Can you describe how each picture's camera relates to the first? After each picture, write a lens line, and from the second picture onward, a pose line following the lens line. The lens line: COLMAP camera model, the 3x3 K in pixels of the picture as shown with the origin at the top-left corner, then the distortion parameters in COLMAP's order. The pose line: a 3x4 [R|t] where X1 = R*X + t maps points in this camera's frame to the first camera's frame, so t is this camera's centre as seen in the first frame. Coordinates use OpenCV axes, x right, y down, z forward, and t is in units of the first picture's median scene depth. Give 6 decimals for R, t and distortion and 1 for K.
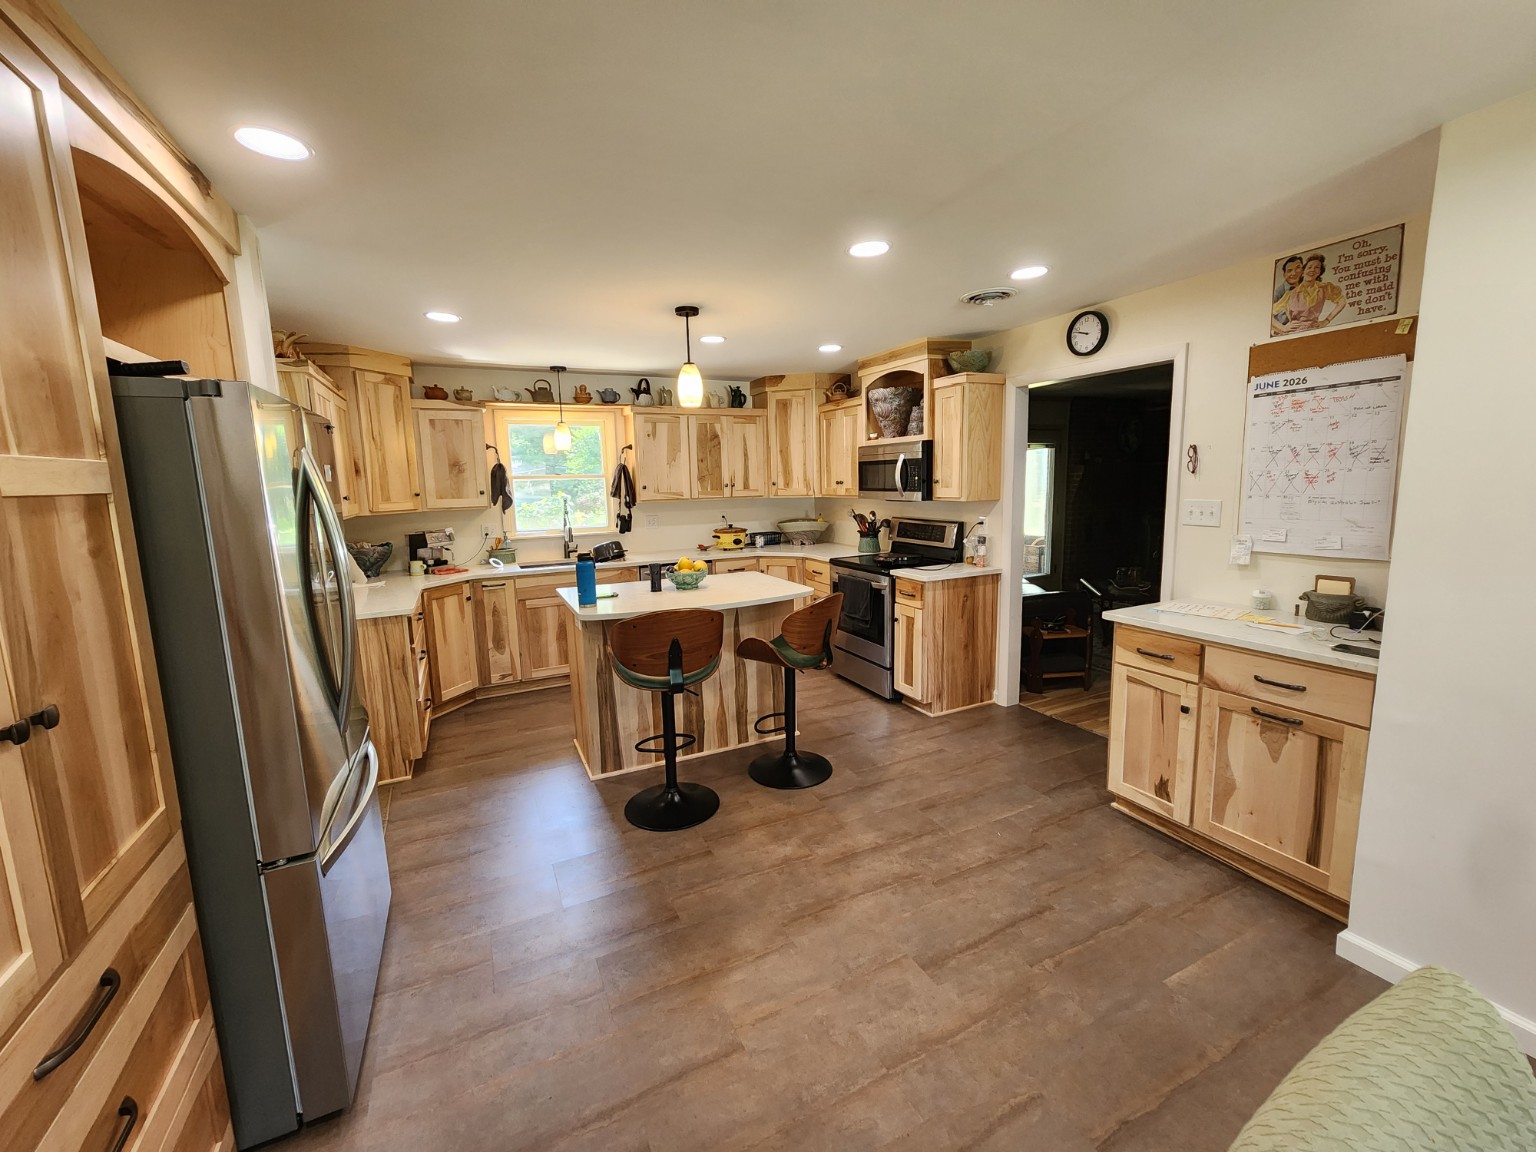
lens RADIAL K [[630.3, 0, 775.4], [0, 630.3, 569.6], [0, 0, 1]] dist [-0.000160, 0.000277]
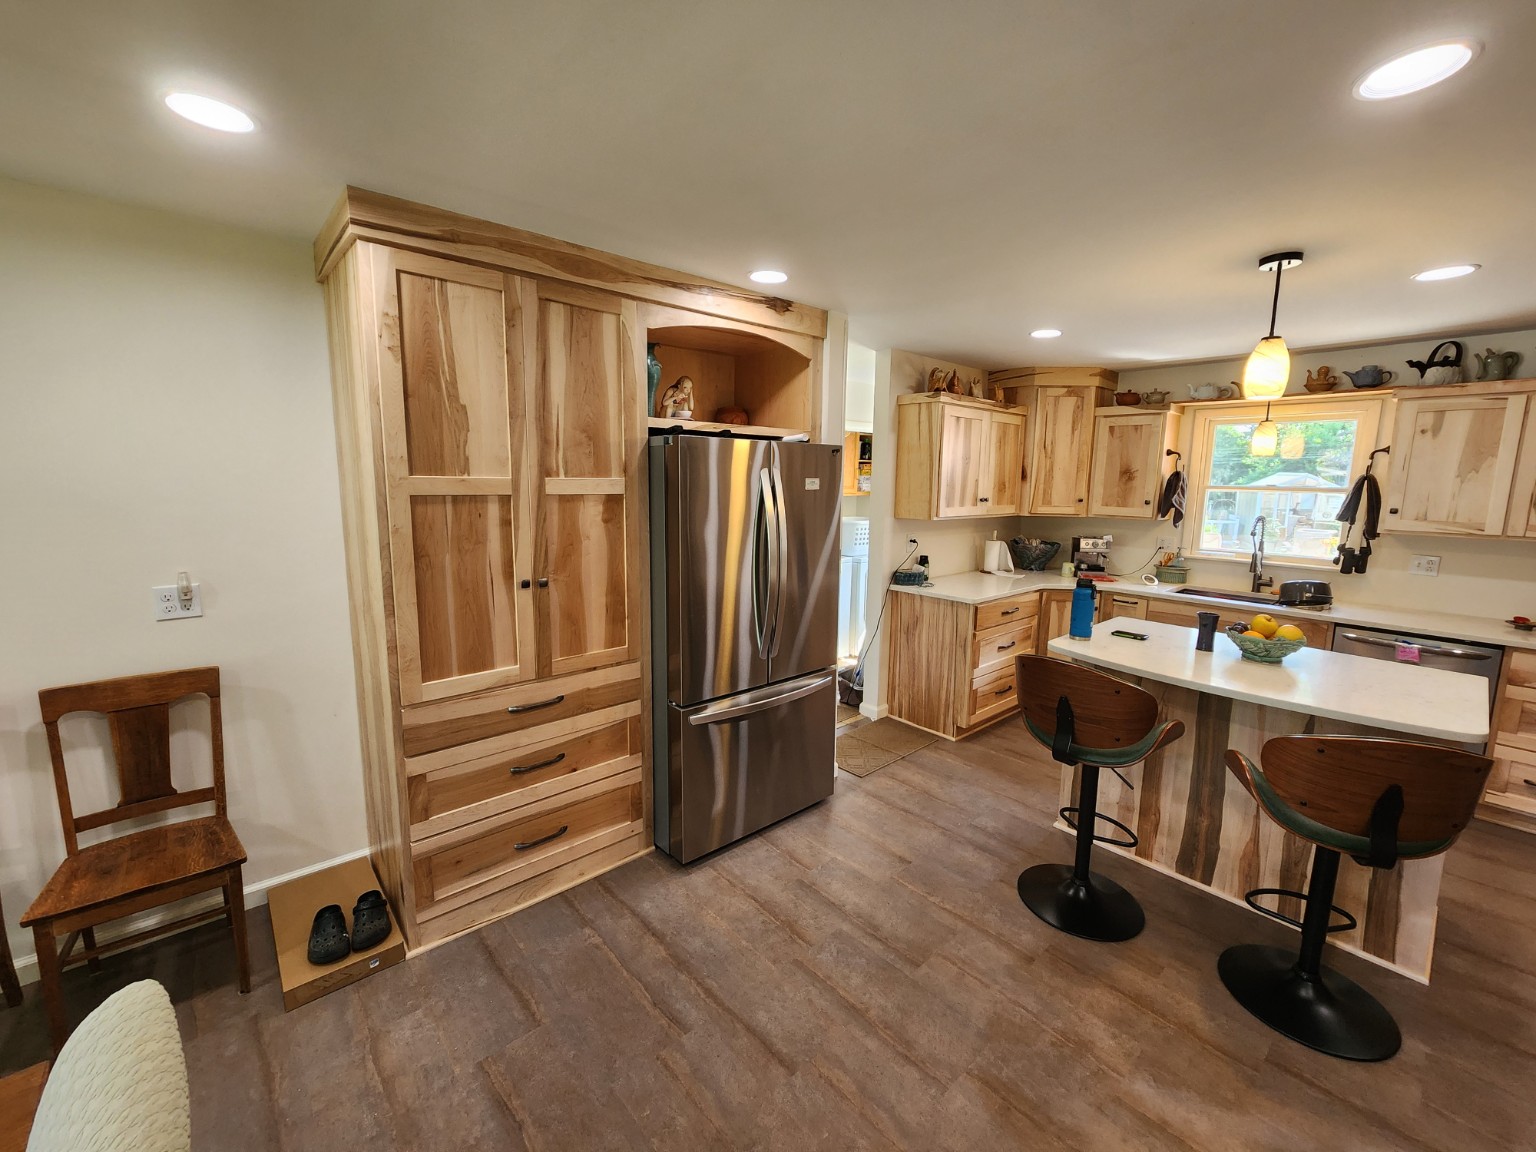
lens RADIAL K [[630.3, 0, 776.5], [0, 630.3, 571.3], [0, 0, 1]] dist [-0.000160, 0.000277]
pose [[0.270382, 0.172367, -0.947198, 0.291901], [-0.162468, 0.977902, 0.131577, -0.057966], [0.948945, 0.118314, 0.292411, 0.228676]]
